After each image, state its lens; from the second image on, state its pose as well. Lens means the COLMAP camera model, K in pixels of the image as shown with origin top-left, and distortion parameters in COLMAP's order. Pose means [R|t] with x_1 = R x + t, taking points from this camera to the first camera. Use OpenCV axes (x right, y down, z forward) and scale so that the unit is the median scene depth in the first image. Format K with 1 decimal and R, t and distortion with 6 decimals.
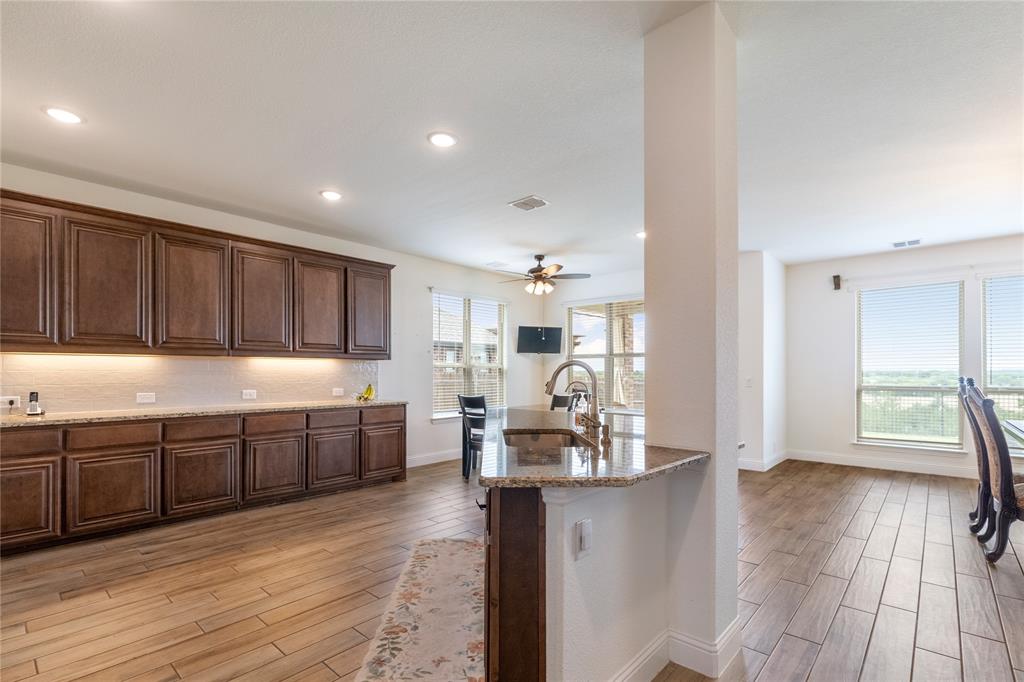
lens RADIAL K [[468.2, 0, 515.5], [0, 468.2, 360.1], [0, 0, 1]] dist [0.000171, 0.000034]
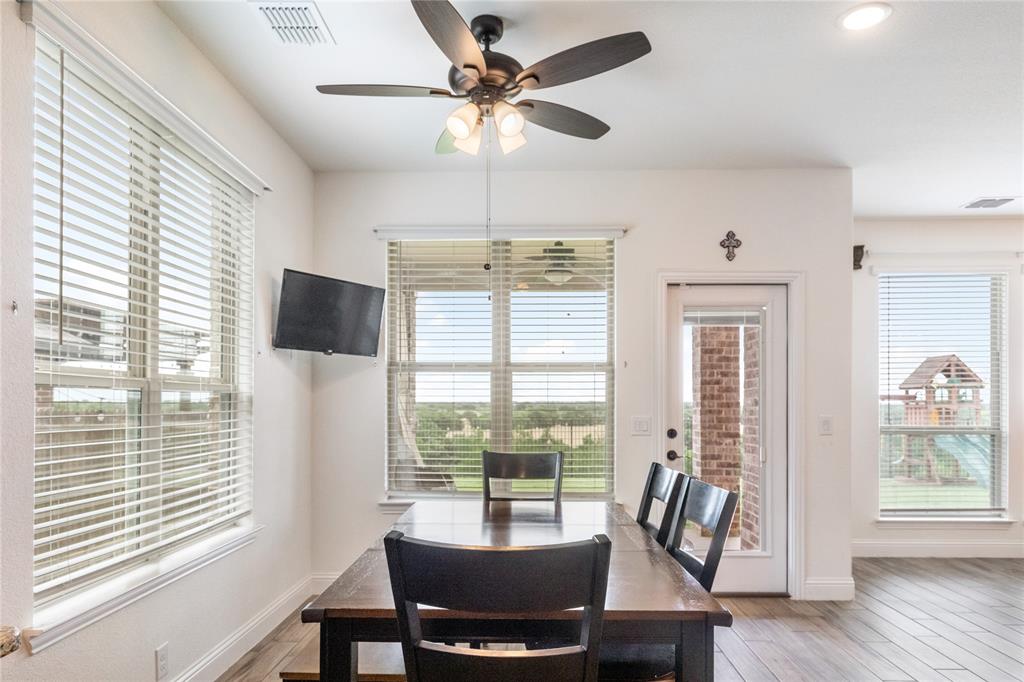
lens RADIAL K [[652.7, 0, 512.0], [0, 652.7, 341.0], [0, 0, 1]] dist [-0.001965, -0.000157]
pose [[0.756684, 0.058706, 0.651140, -0.264072], [-0.015462, 0.997289, -0.071946, 0.014311], [-0.653598, 0.044373, 0.755540, 0.873930]]
